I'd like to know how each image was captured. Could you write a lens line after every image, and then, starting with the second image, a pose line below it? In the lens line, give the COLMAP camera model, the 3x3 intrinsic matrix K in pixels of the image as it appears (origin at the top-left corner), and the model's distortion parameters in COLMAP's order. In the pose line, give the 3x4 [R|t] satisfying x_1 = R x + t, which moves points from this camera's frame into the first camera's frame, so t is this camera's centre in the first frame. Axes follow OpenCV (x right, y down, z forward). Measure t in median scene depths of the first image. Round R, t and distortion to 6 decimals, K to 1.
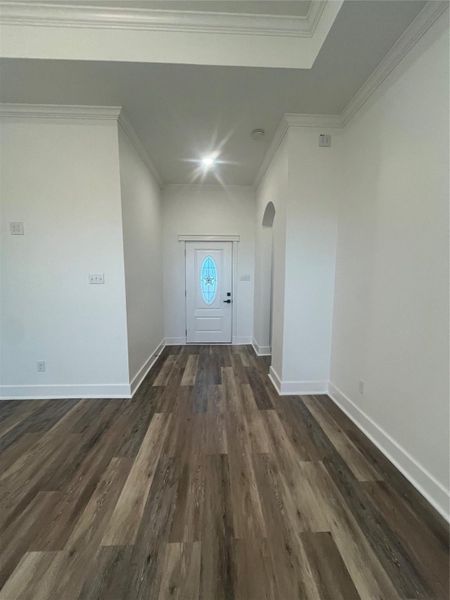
lens RADIAL K [[243.7, 0, 225.0], [0, 243.7, 300.0], [0, 0, 1]] dist [-0.001327, -0.000309]
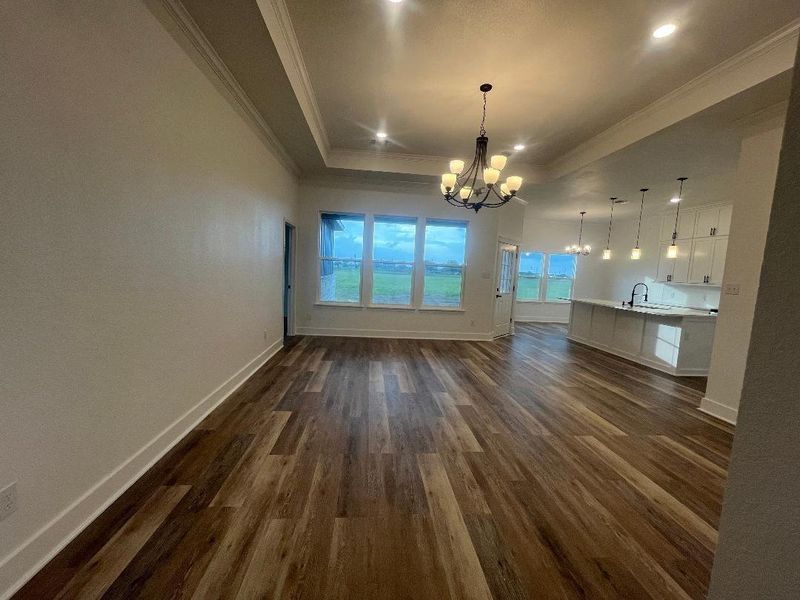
lens RADIAL K [[324.9, 0, 400.0], [0, 324.9, 300.0], [0, 0, 1]] dist [-0.001327, -0.000309]
pose [[-0.997566, -0.049804, -0.048801, -0.087217], [-0.058874, 0.976617, 0.206768, -0.157809], [0.037362, 0.209138, -0.977172, 1.608114]]
